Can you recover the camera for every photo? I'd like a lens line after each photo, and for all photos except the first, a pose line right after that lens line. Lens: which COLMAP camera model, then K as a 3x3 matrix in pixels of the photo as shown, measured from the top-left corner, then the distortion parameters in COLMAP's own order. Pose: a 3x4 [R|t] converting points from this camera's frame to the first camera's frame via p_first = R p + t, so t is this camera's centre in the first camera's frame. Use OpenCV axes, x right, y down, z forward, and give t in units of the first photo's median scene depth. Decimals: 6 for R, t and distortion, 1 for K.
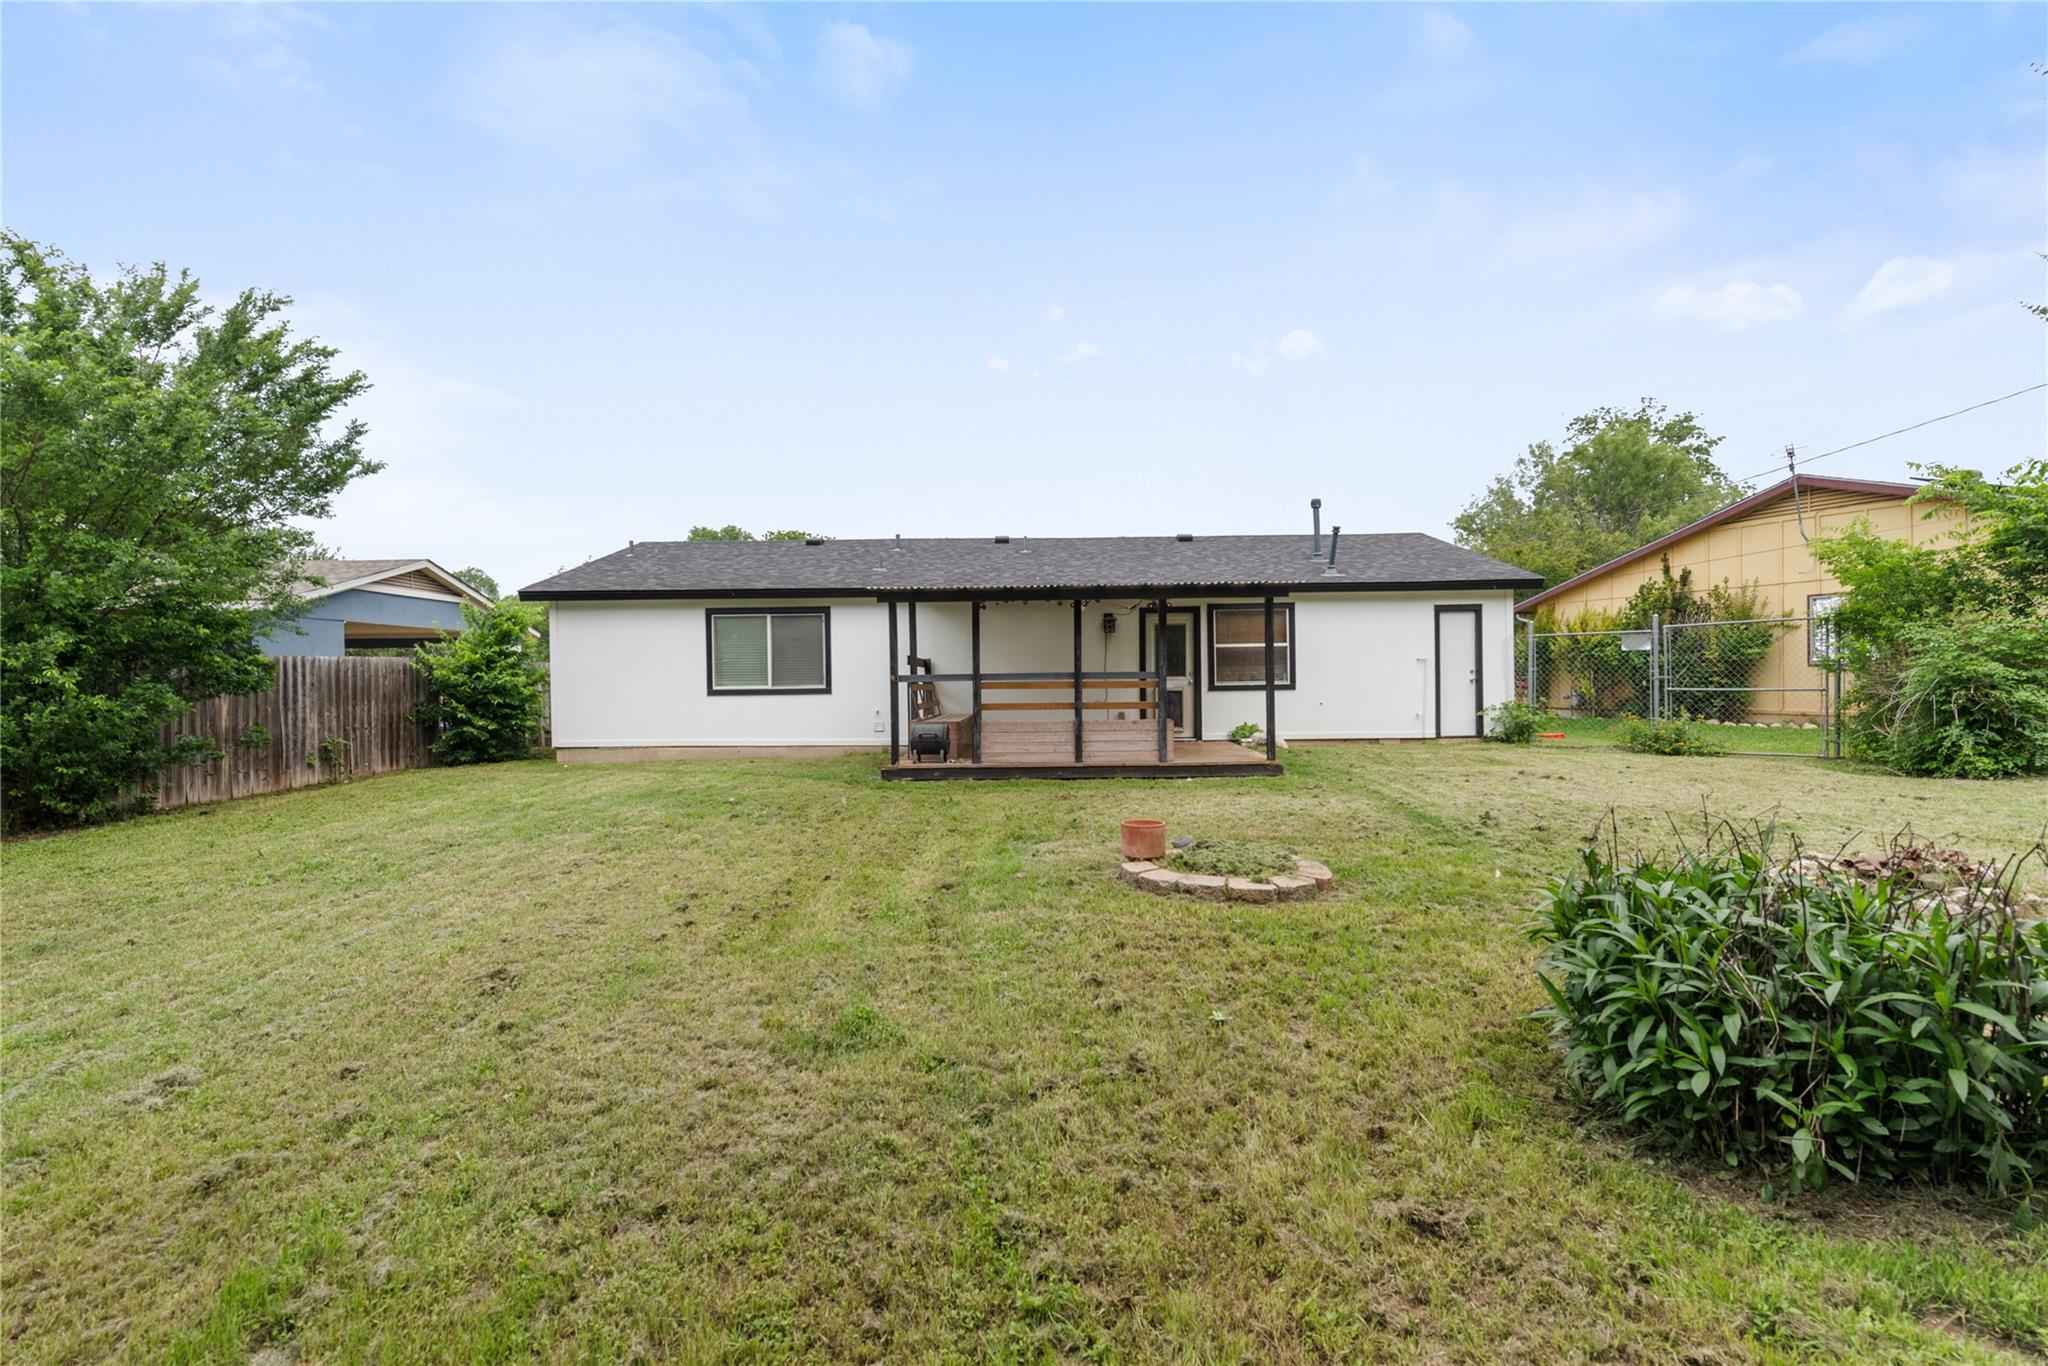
lens RADIAL K [[908.5, 0, 1024.0], [0, 908.5, 683.0], [0, 0, 1]] dist [0.002084, -0.000007]
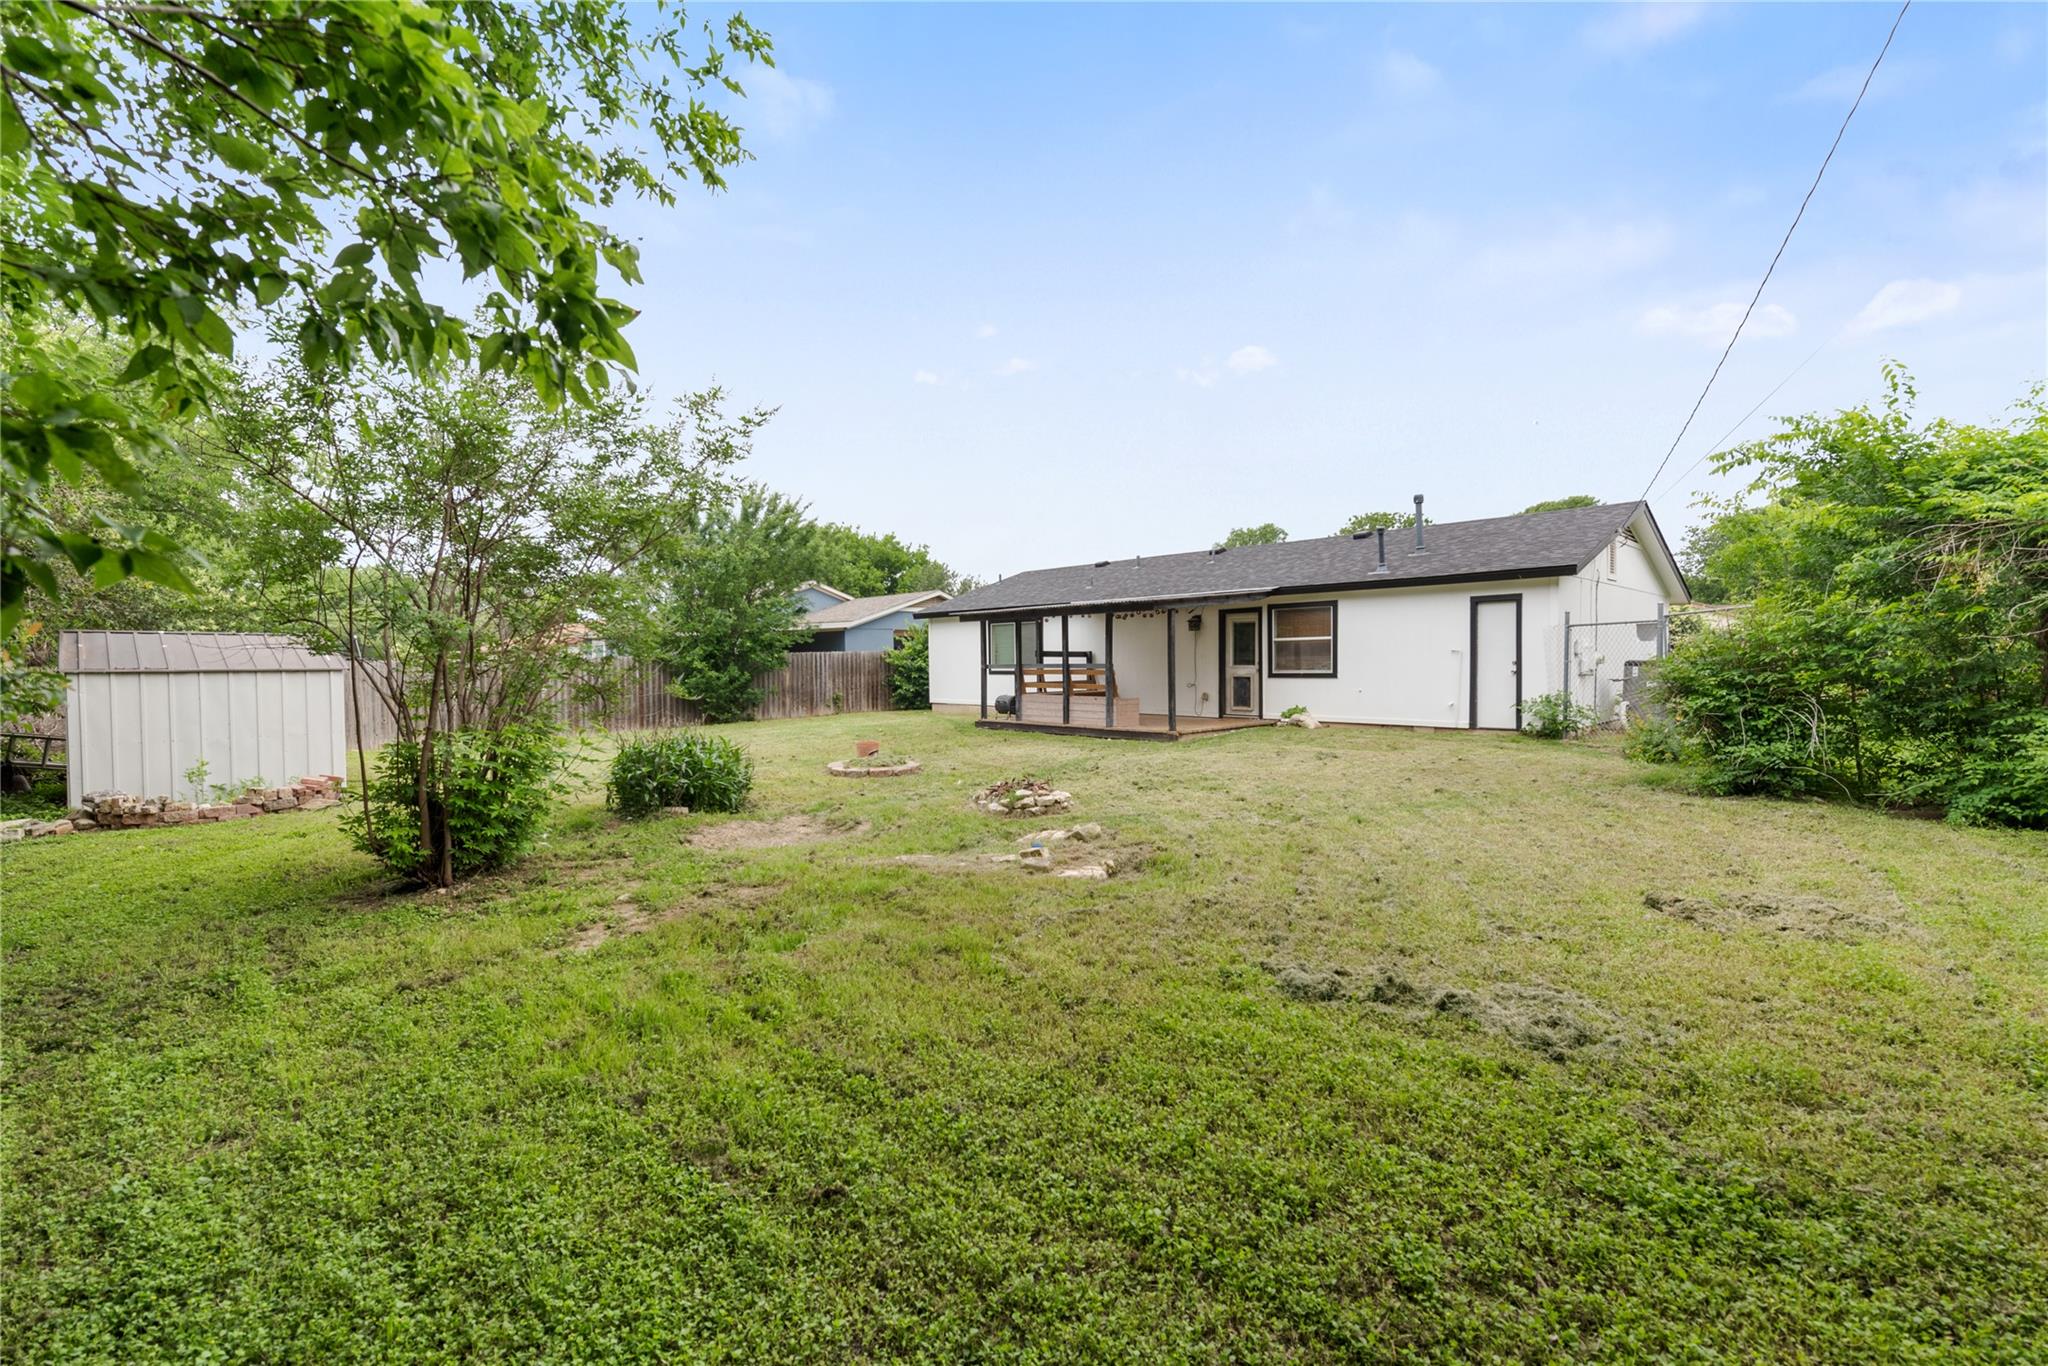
lens RADIAL K [[908.5, 0, 1024.0], [0, 908.5, 683.0], [0, 0, 1]] dist [0.002084, -0.000007]
pose [[0.679132, 0.025104, -0.733587, 0.856936], [-0.005358, 0.999558, 0.029246, -0.017237], [0.733997, -0.015931, 0.678966, -0.043353]]
